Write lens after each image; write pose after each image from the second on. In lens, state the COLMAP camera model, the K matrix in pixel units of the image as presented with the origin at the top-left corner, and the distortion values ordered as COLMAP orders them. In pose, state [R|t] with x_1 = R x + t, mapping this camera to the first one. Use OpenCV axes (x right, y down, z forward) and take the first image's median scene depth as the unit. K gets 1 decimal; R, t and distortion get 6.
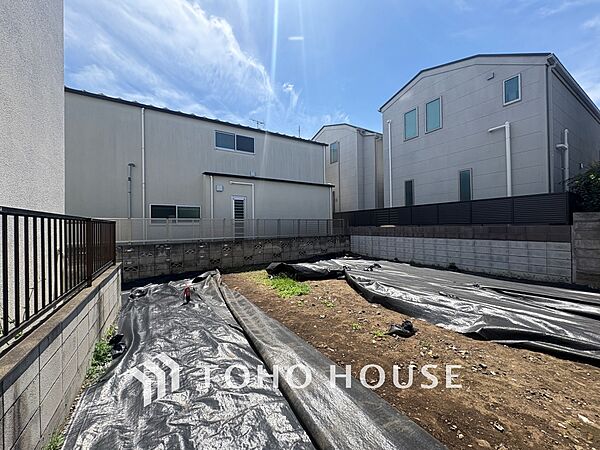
lens RADIAL K [[238.8, 0, 300.1], [0, 238.8, 223.9], [0, 0, 1]] dist [0.000584, -0.000052]
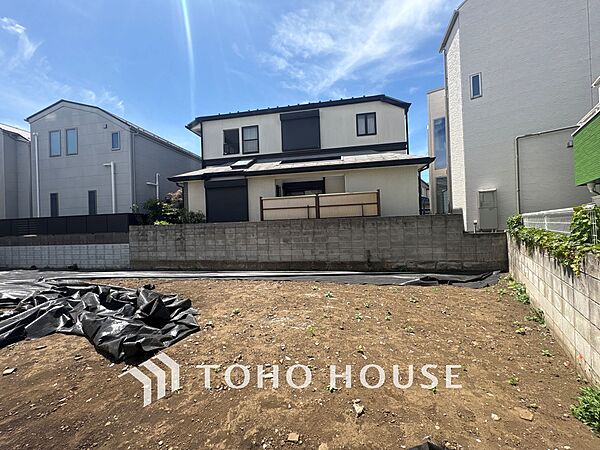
lens RADIAL K [[240.0, 0, 299.2], [0, 240.0, 224.9], [0, 0, 1]] dist [-0.000525, 0.000187]
pose [[0.662248, -0.004827, 0.749269, 0.435881], [0.015116, 0.999862, -0.006920, -0.014609], [-0.749132, 0.015909, 0.662229, -0.667418]]
